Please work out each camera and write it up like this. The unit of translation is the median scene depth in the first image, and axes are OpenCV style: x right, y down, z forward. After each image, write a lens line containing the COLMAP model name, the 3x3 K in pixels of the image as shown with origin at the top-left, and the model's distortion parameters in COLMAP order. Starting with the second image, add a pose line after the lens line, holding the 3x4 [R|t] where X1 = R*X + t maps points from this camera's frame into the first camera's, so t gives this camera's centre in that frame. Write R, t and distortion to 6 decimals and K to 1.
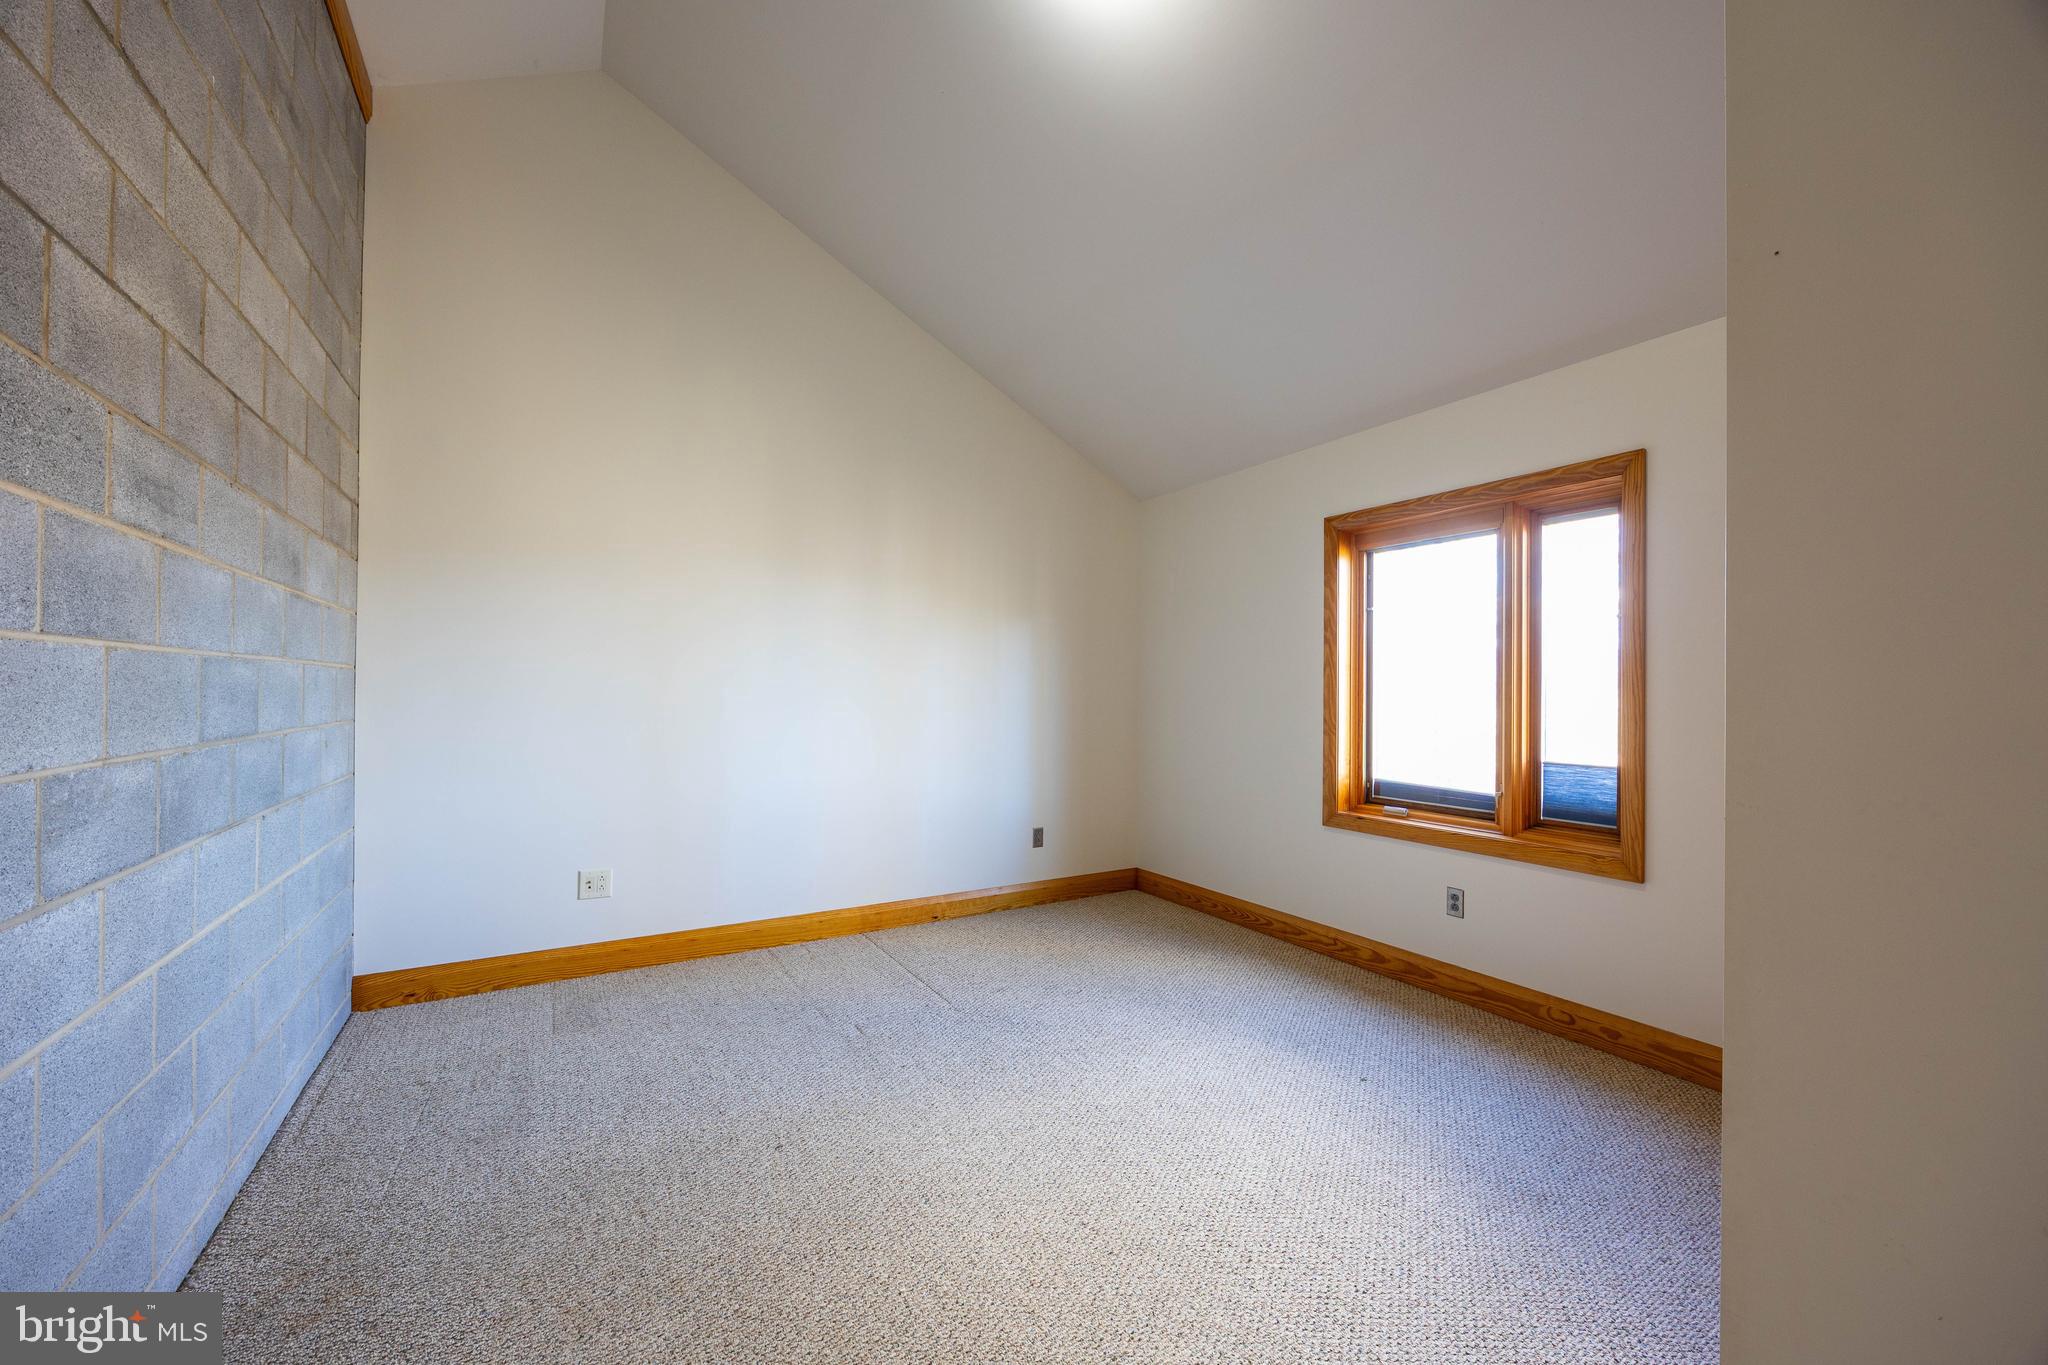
lens RADIAL K [[779.1, 0, 1017.7], [0, 779.1, 676.2], [0, 0, 1]] dist [-0.001628, -0.000222]
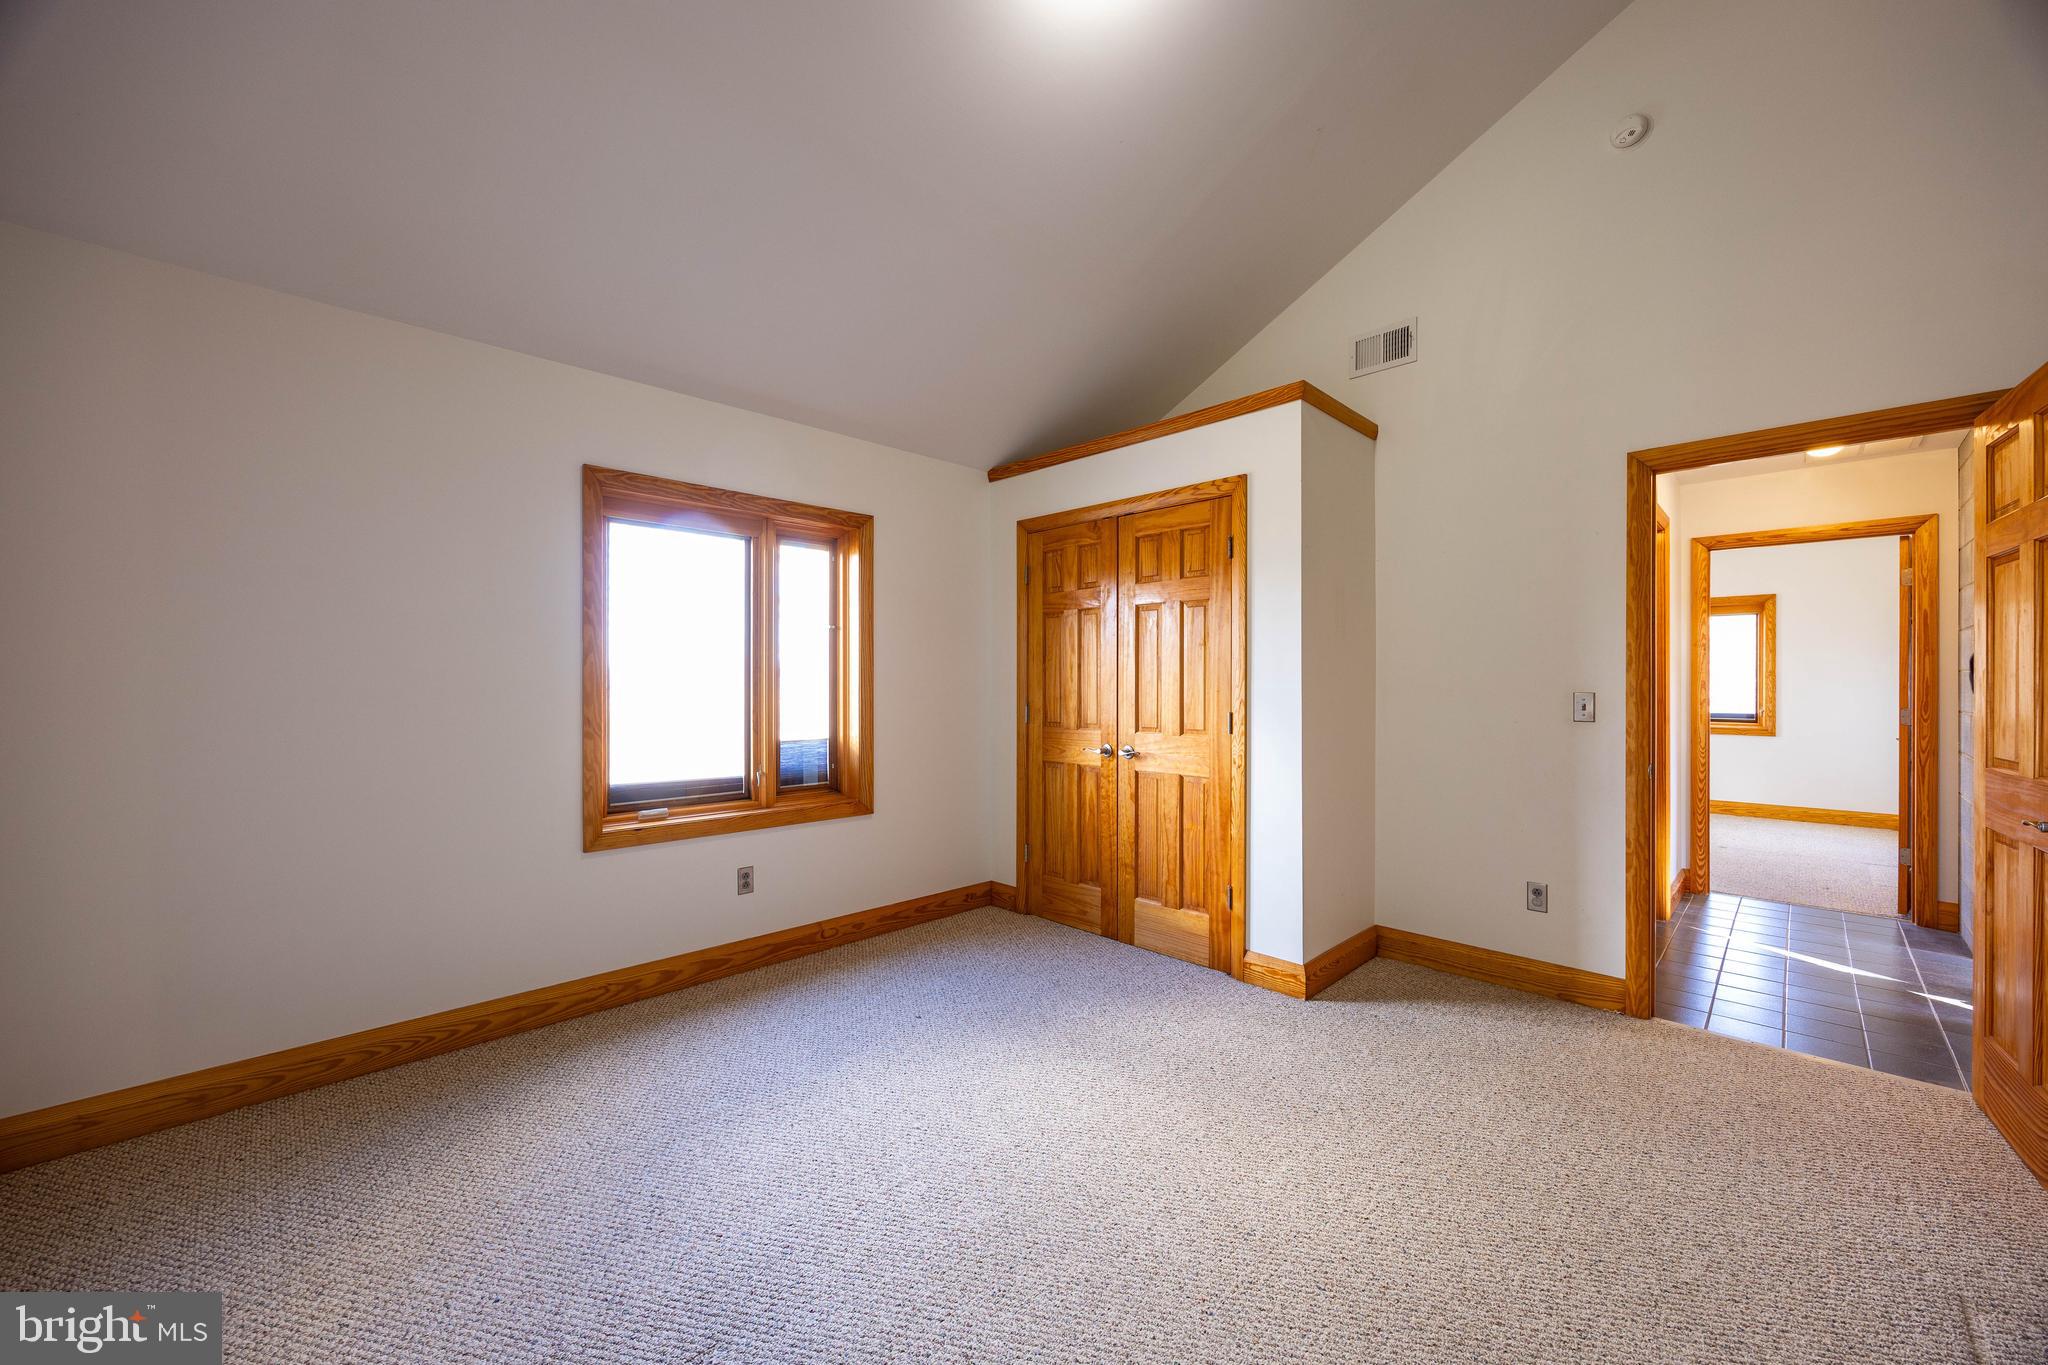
lens RADIAL K [[779.1, 0, 1012.0], [0, 779.1, 694.8], [0, 0, 1]] dist [-0.001628, -0.000222]
pose [[-0.246997, -0.012089, 0.968941, -0.554807], [-0.017108, 0.999821, 0.008114, 0.020180], [-0.968865, -0.014573, -0.247159, 0.902626]]
